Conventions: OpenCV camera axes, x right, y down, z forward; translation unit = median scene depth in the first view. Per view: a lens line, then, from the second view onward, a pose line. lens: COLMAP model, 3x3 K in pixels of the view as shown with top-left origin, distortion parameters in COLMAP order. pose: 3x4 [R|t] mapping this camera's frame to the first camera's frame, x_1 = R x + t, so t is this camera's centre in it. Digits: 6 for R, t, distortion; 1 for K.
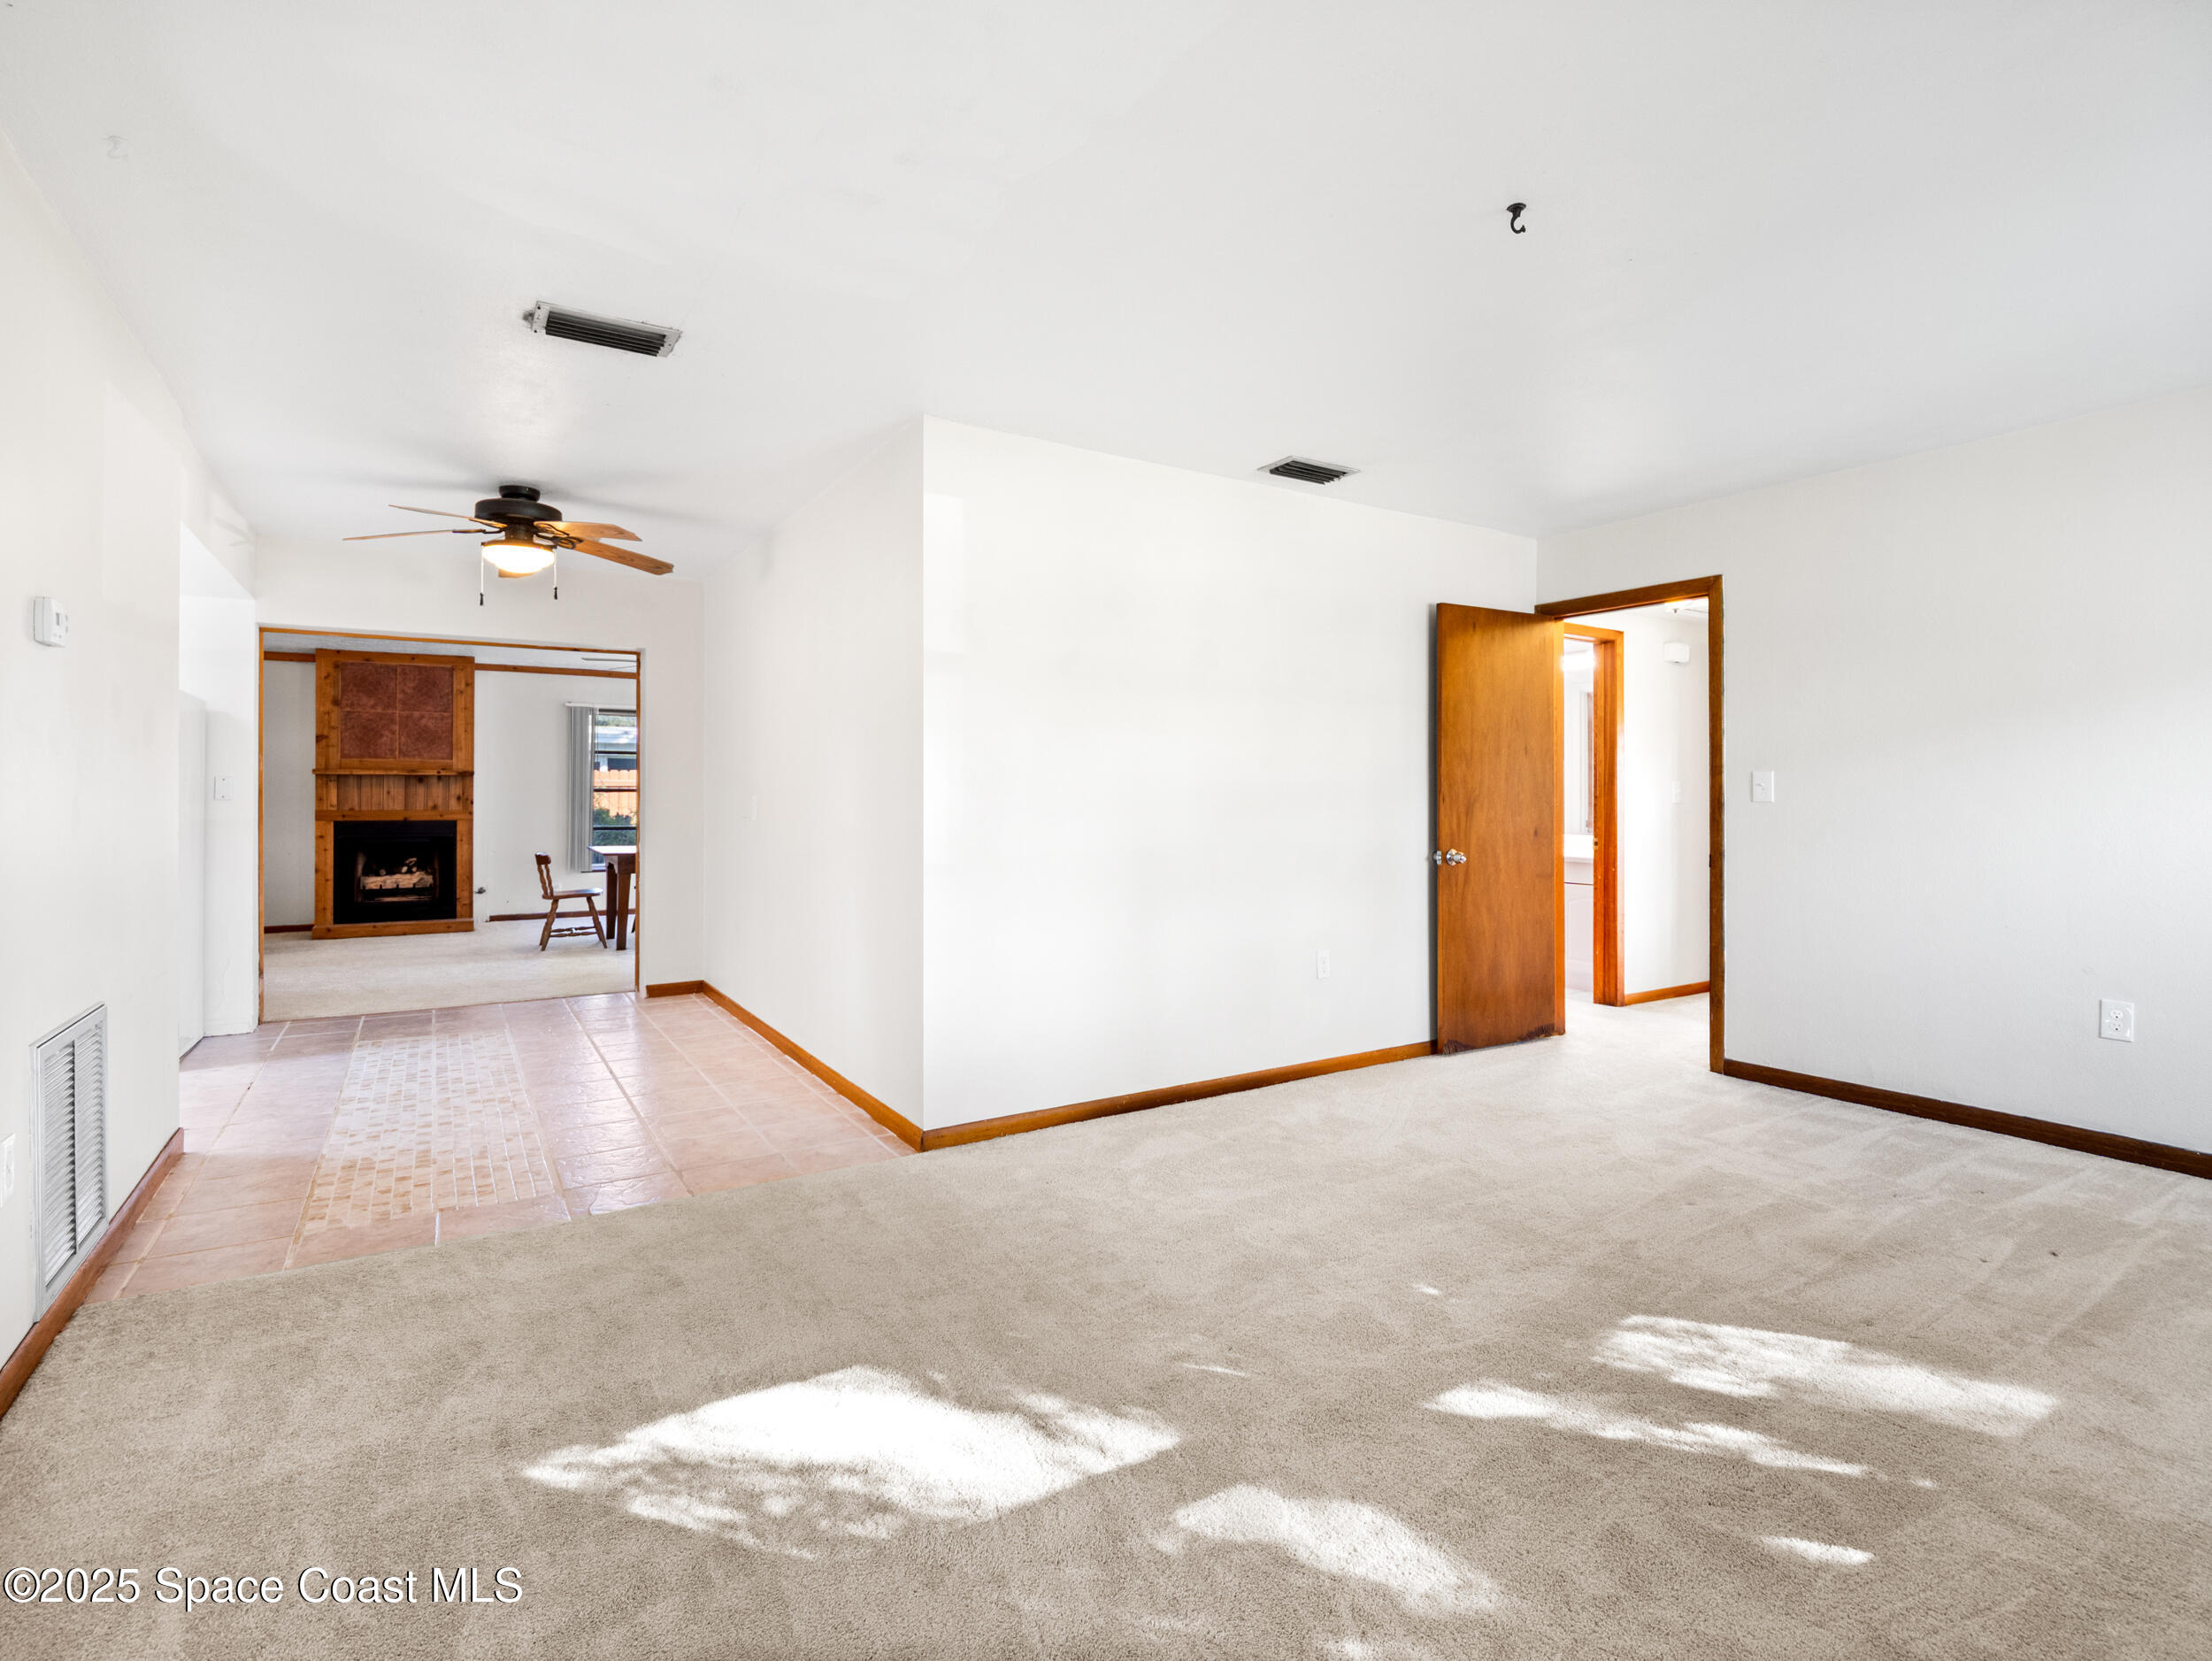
lens RADIAL K [[1071.5, 0, 1092.6], [0, 1071.5, 792.7], [0, 0, 1]] dist [-0.002519, -0.015535]
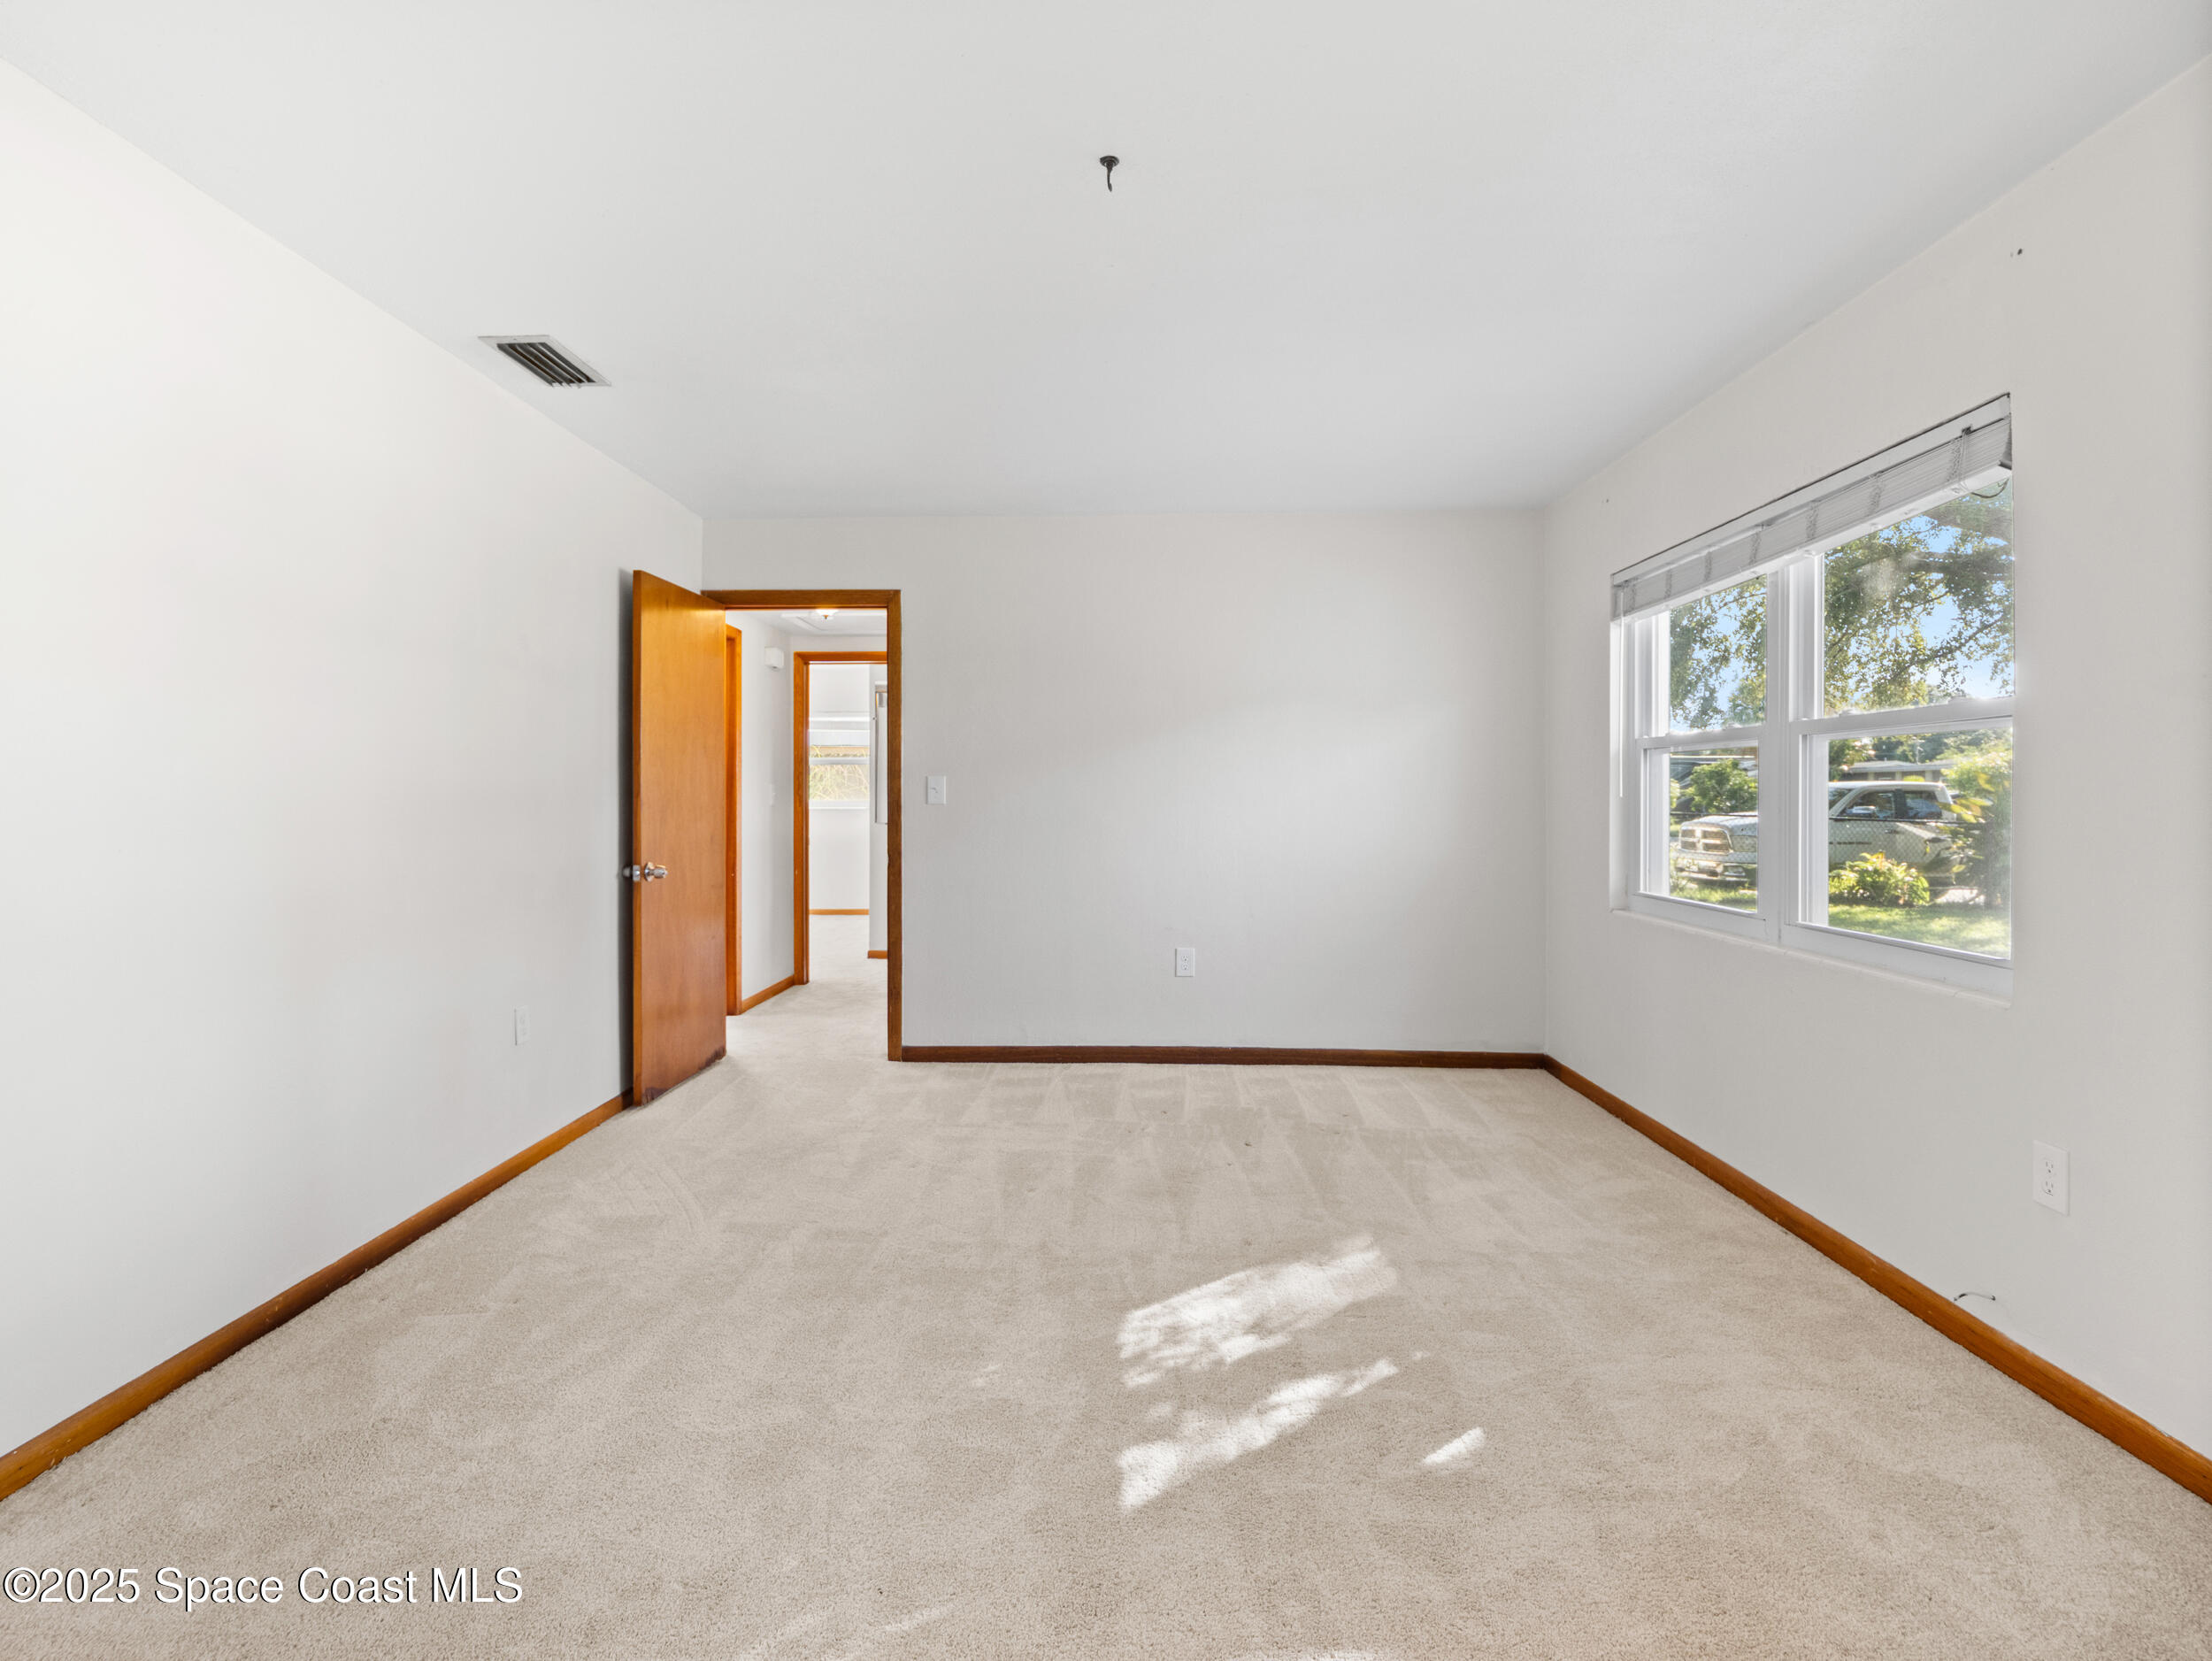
lens RADIAL K [[1071.5, 0, 1092.6], [0, 1071.5, 792.7], [0, 0, 1]] dist [-0.002519, -0.015535]
pose [[0.551716, 0.001357, 0.834031, -0.192011], [0.000490, 0.999998, -0.001951, -0.000575], [-0.834032, 0.001485, 0.551714, 0.256123]]
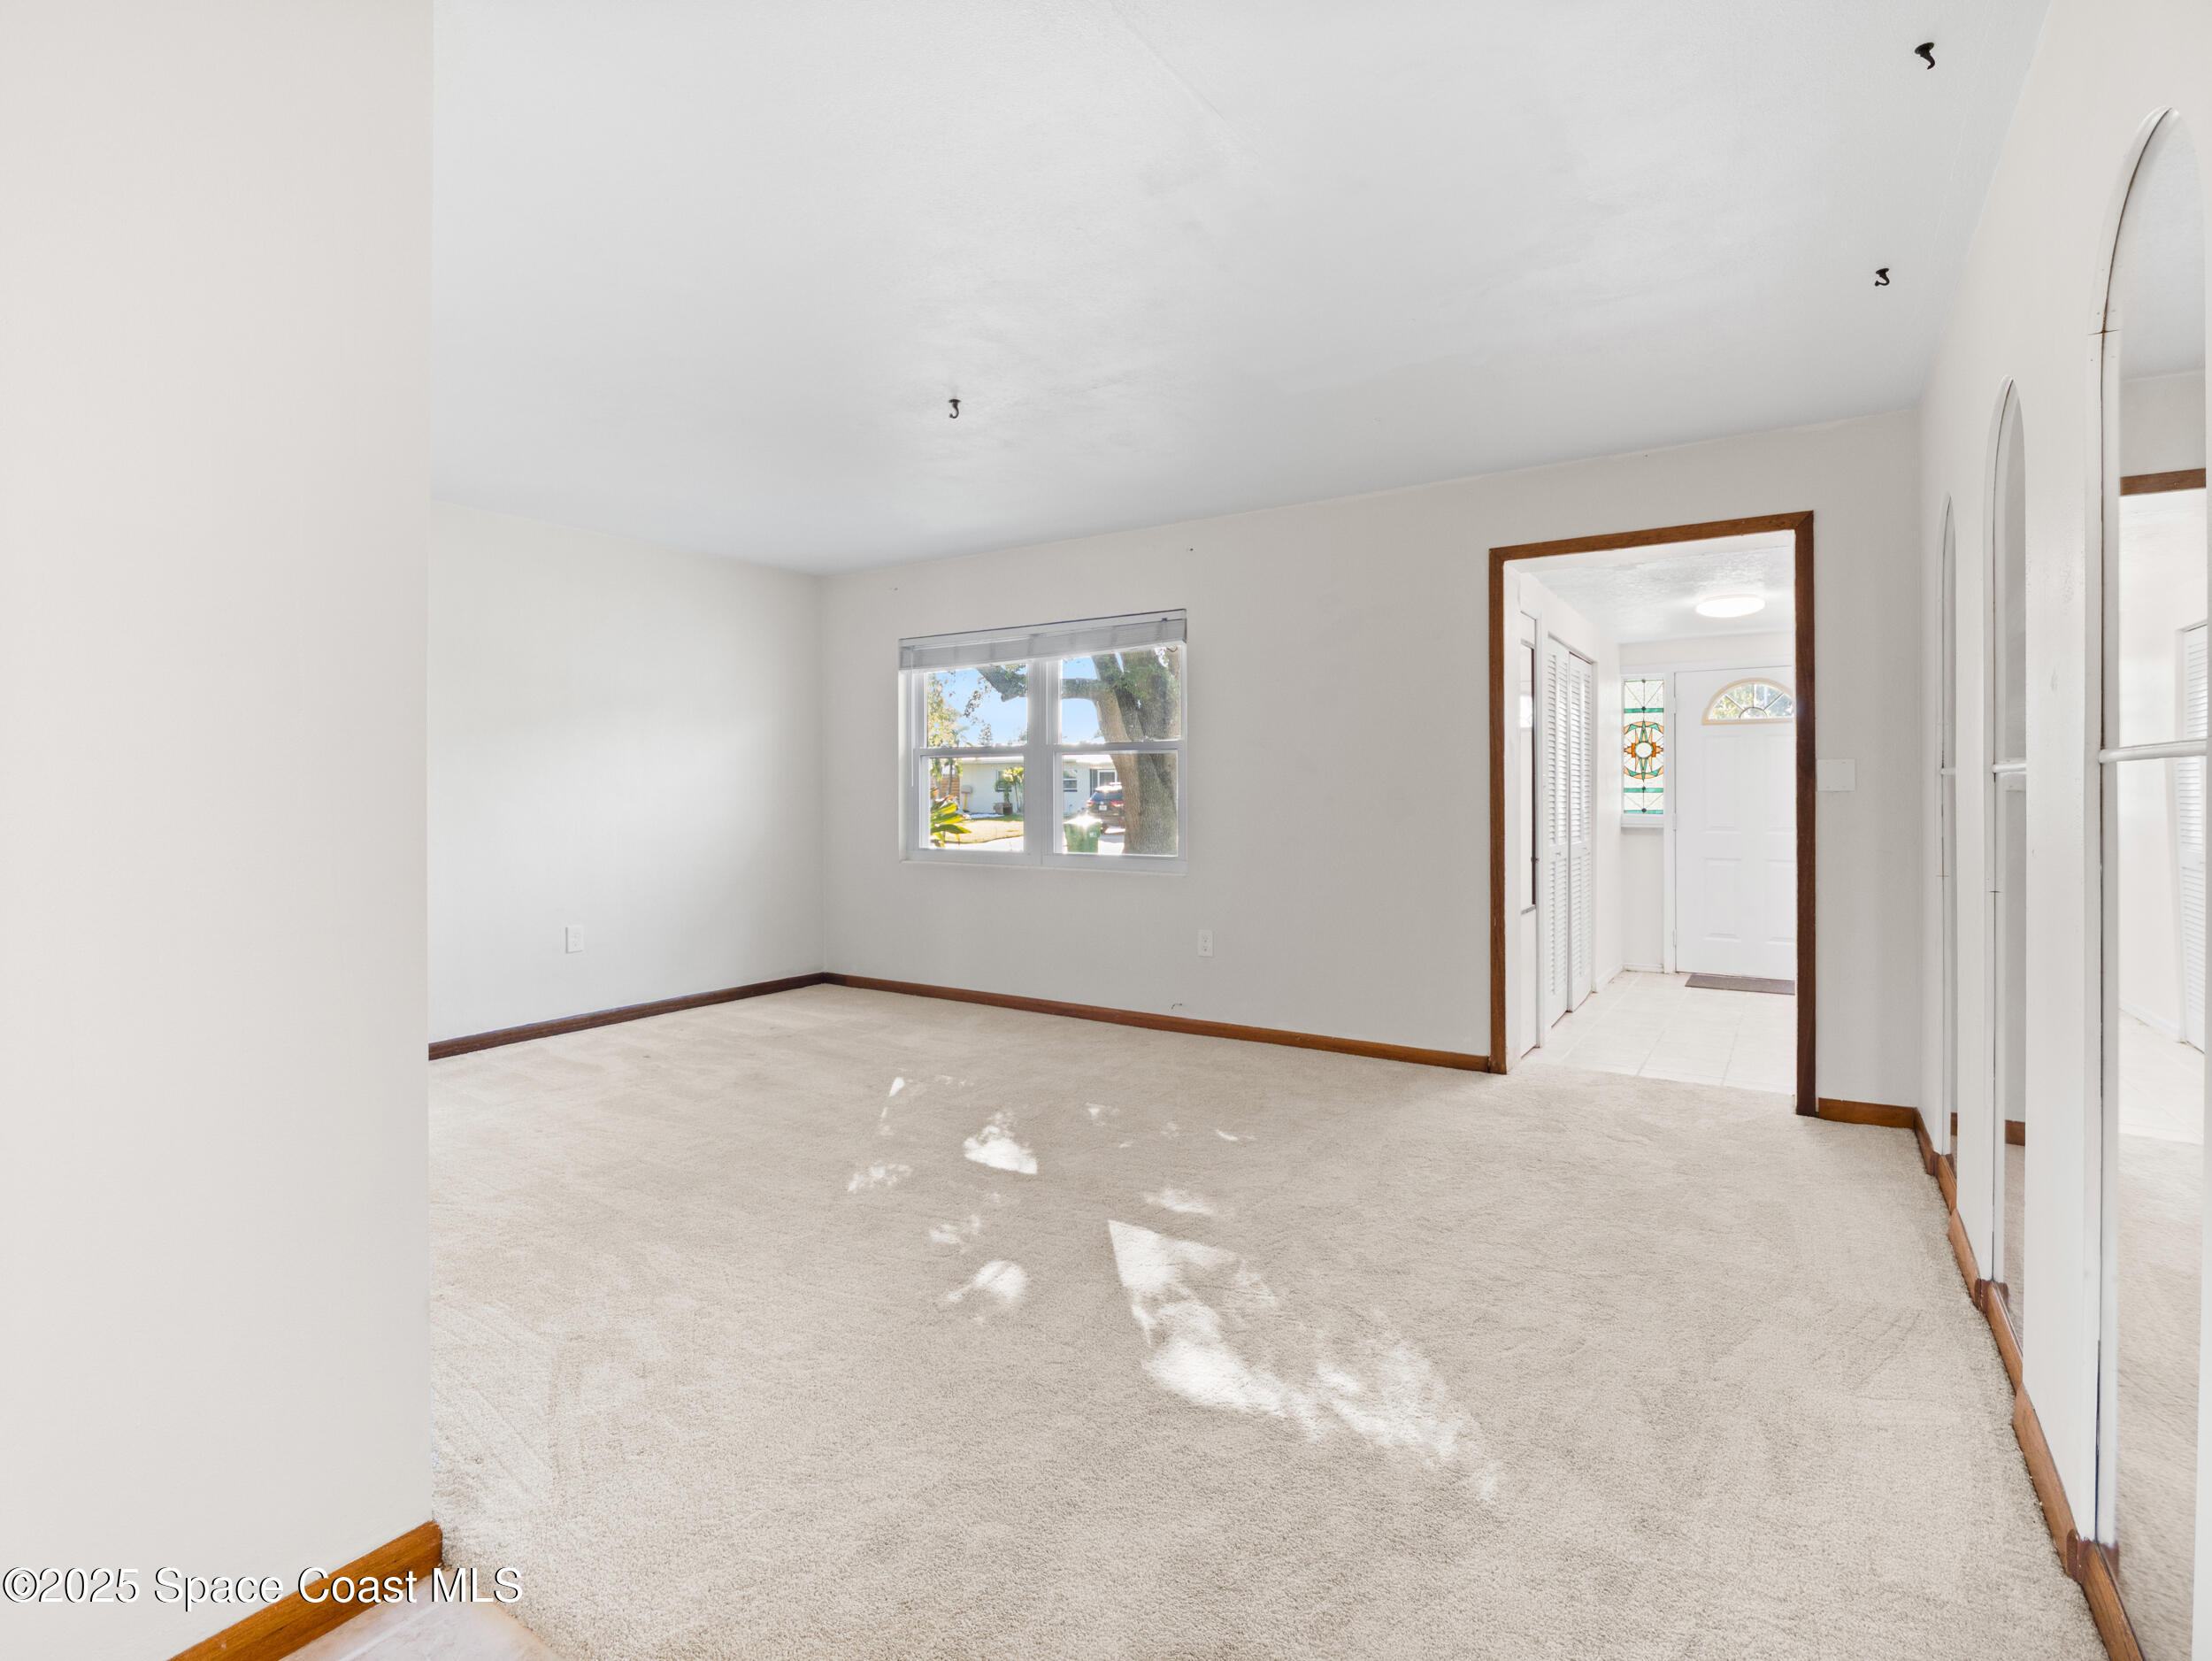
lens RADIAL K [[1071.5, 0, 1092.6], [0, 1071.5, 792.7], [0, 0, 1]] dist [-0.002519, -0.015535]
pose [[-0.427565, -0.003131, 0.903979, -0.543841], [0.002917, 0.999984, 0.004843, 0.003702], [-0.903980, 0.004707, -0.427549, 0.754516]]
